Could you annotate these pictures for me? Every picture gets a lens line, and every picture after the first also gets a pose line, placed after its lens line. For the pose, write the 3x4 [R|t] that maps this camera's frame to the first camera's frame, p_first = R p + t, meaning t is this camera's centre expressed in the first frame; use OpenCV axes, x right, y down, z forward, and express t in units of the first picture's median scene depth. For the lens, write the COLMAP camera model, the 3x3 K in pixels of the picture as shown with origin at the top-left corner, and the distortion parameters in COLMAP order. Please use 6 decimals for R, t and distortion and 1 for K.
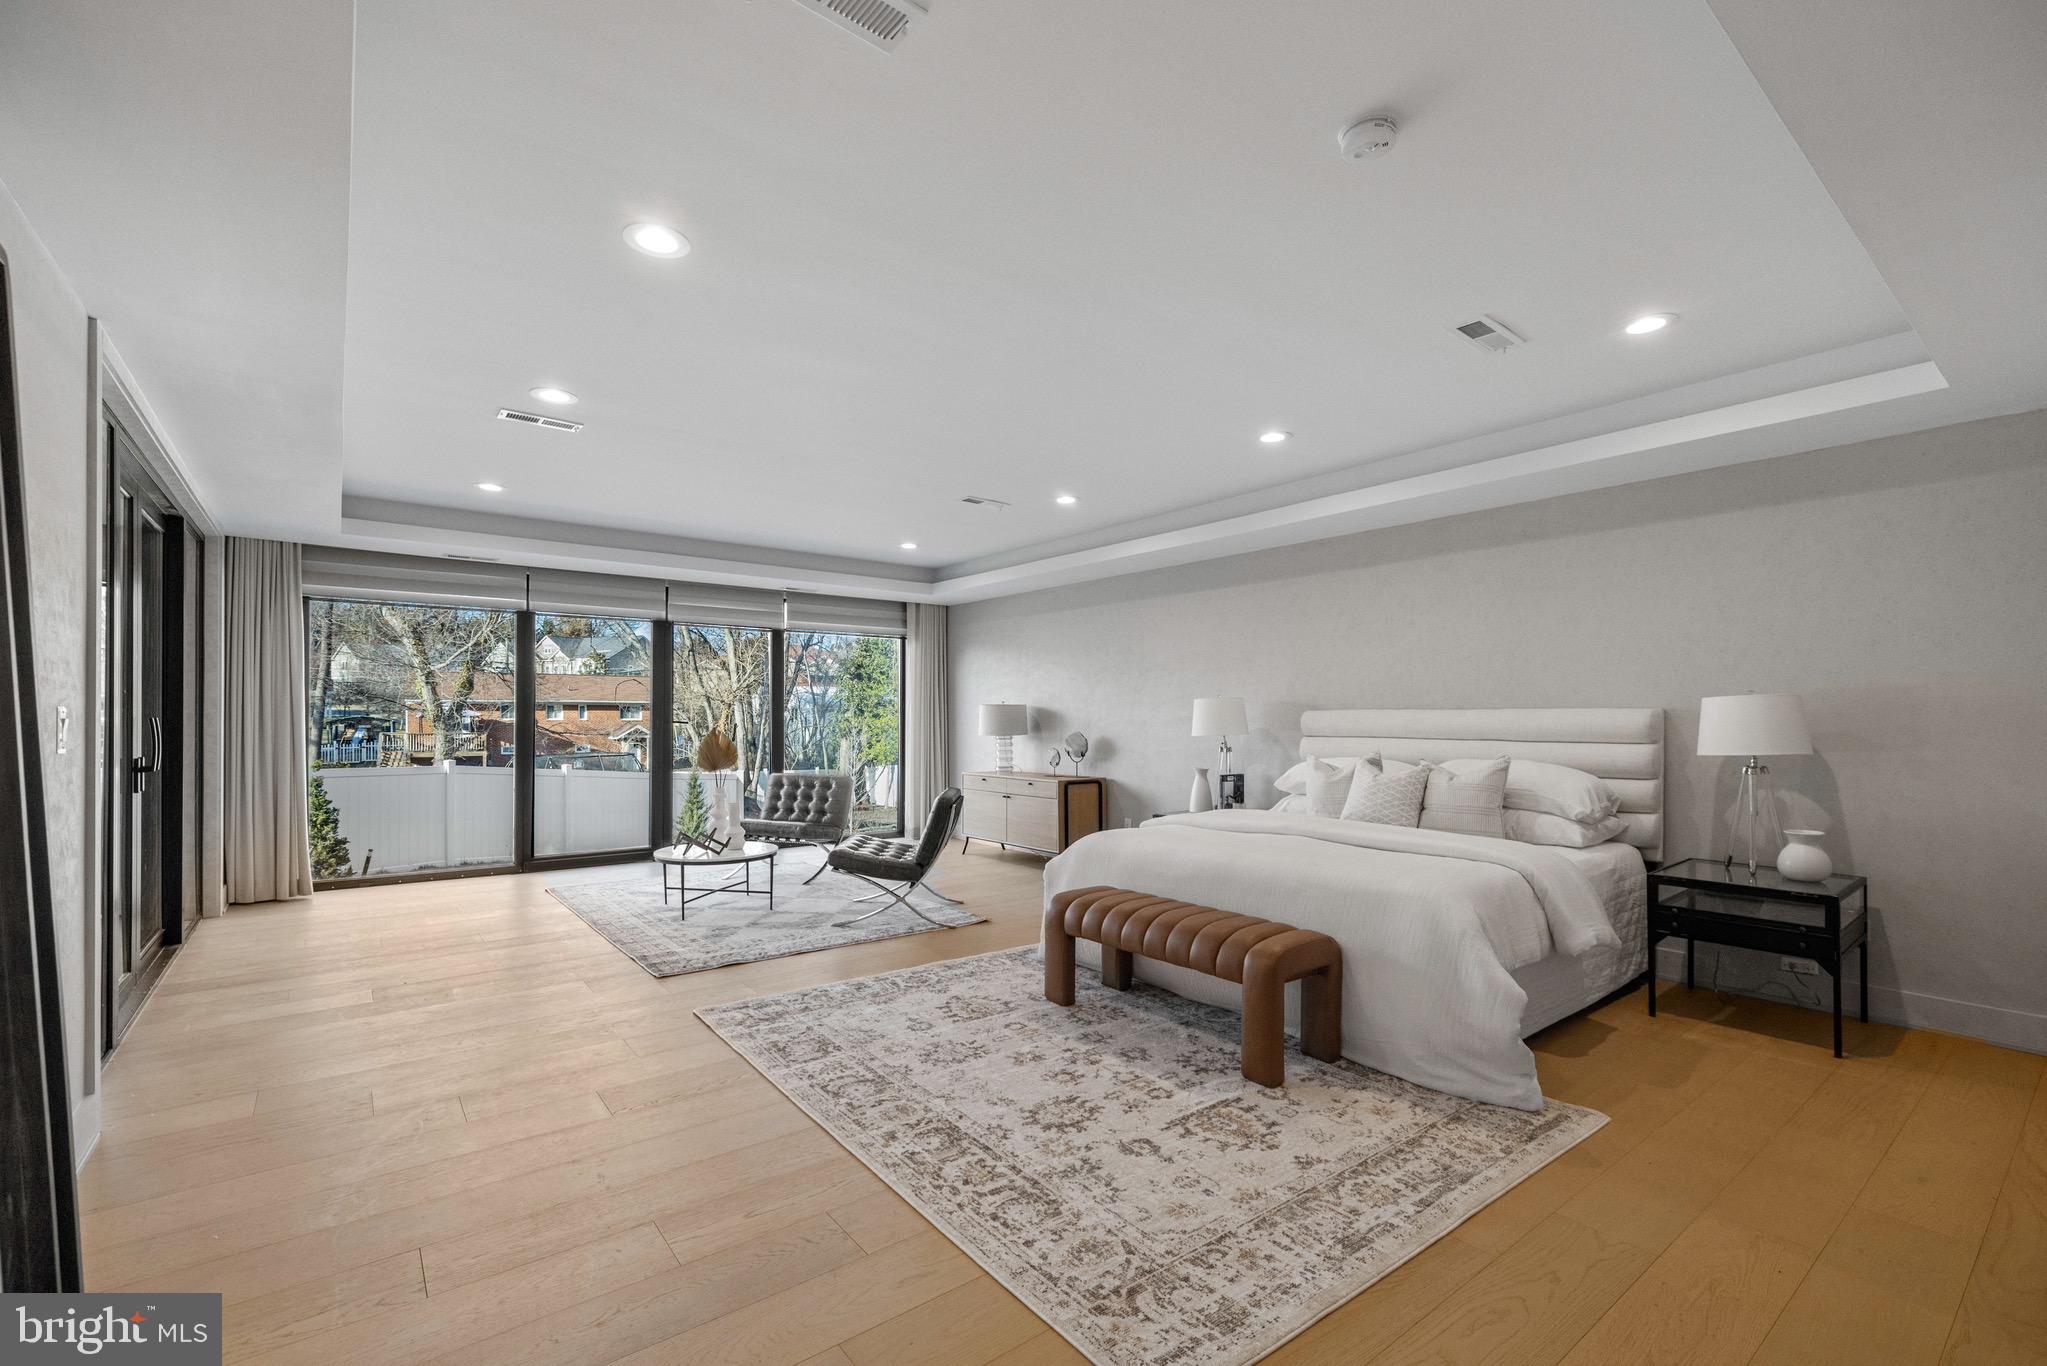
lens RADIAL K [[891.5, 0, 1025.1], [0, 891.5, 692.7], [0, 0, 1]] dist [0.004052, 0.000042]
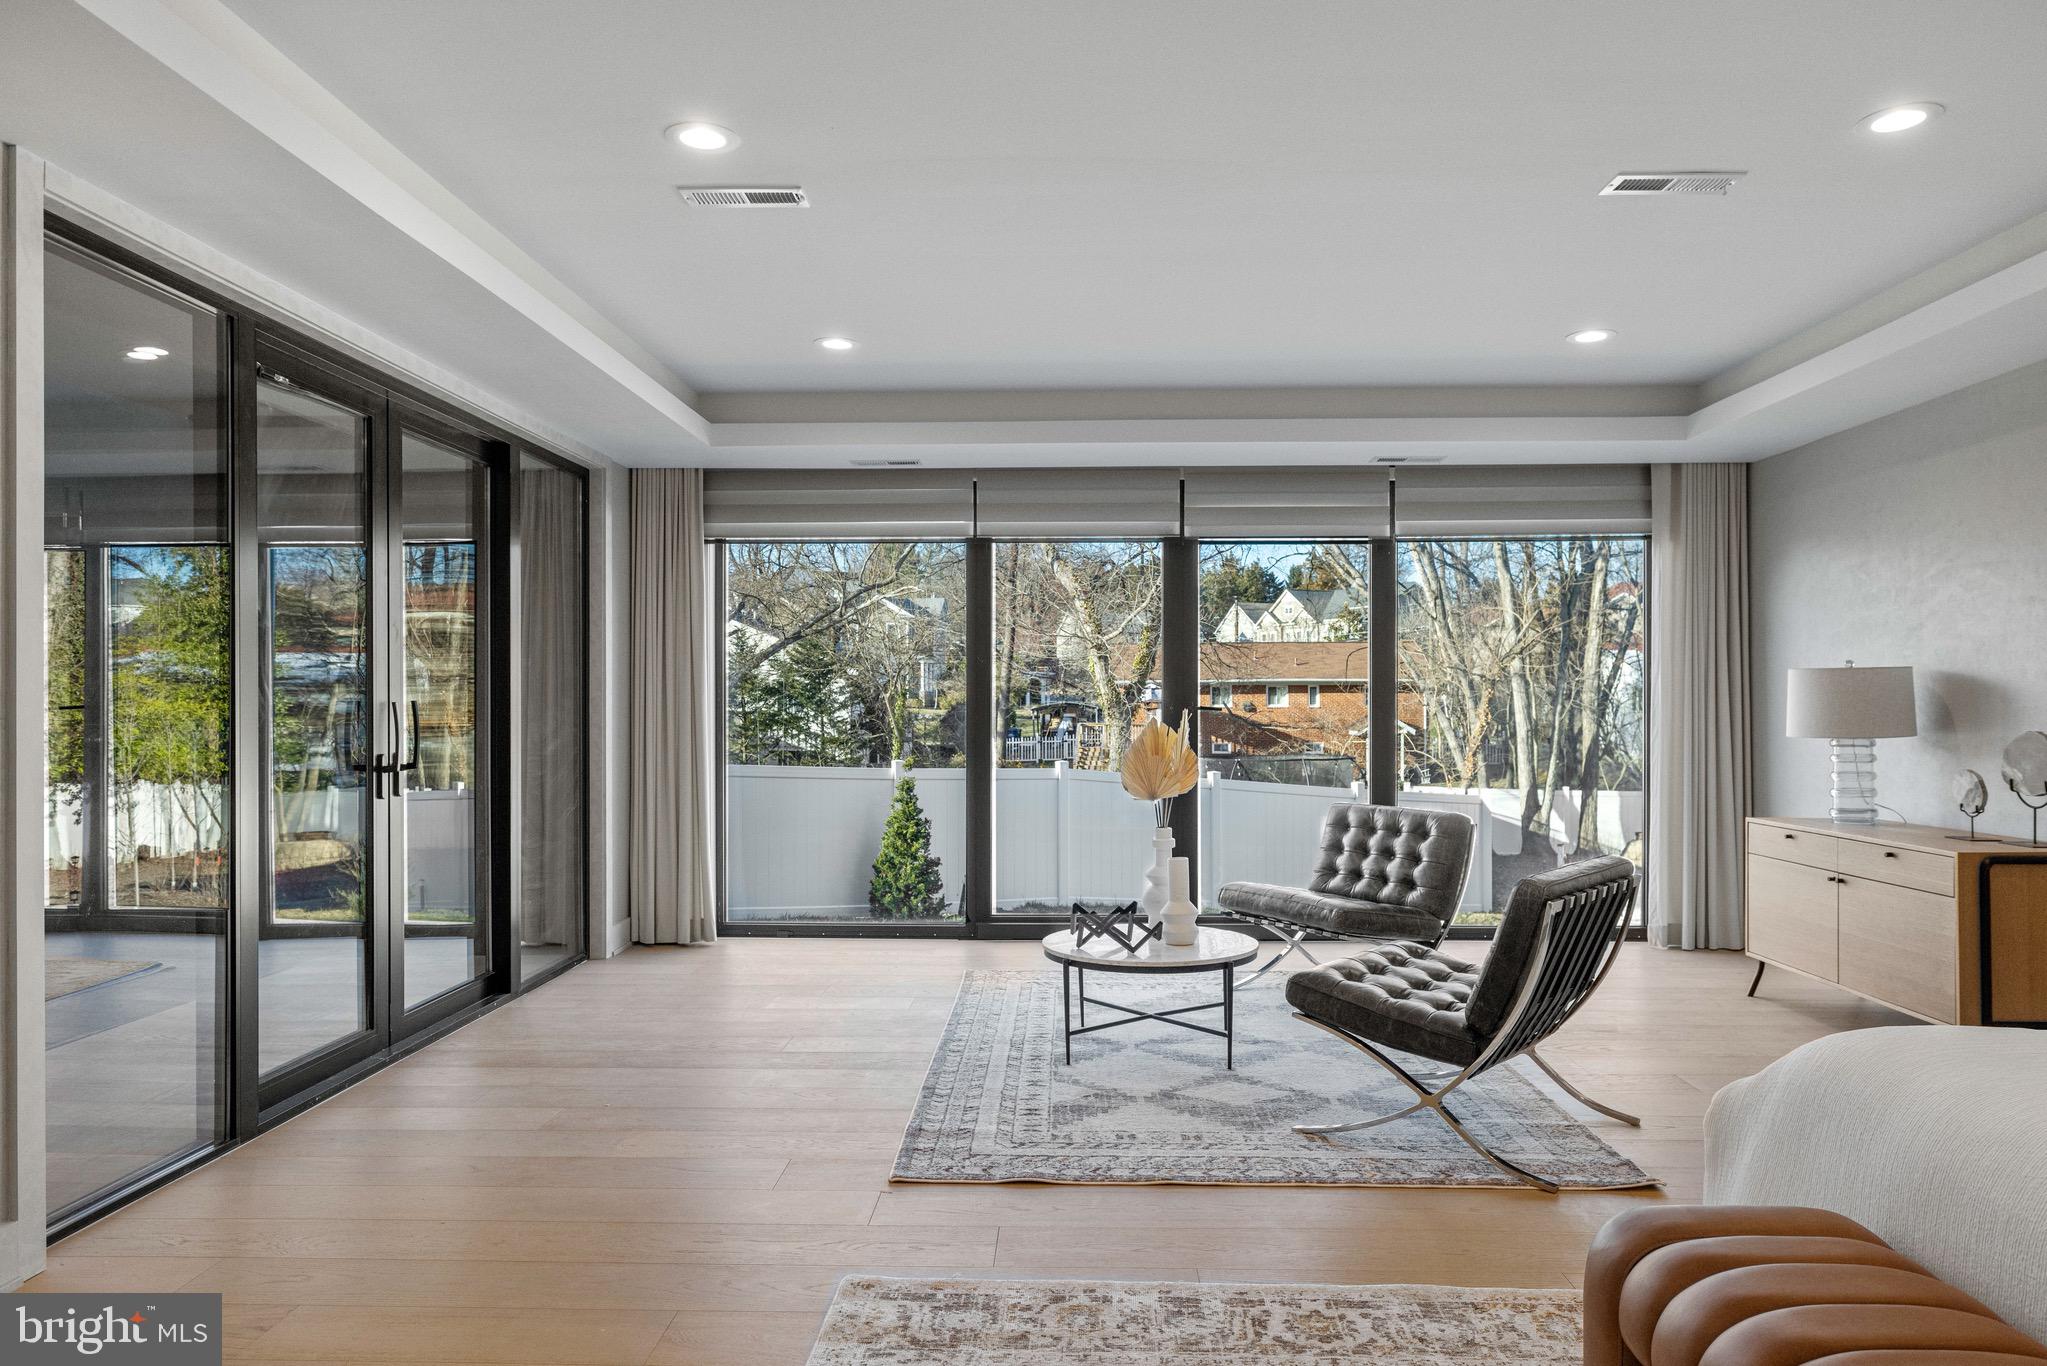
lens RADIAL K [[1367.8, 0, 1022.9], [0, 1367.8, 698.4], [0, 0, 1]] dist [-0.002371, -0.001966]
pose [[0.767142, -0.005671, -0.641453, 0.108878], [0.021334, 0.999633, 0.016676, 0.009770], [0.641123, -0.026477, 0.766981, 0.258001]]
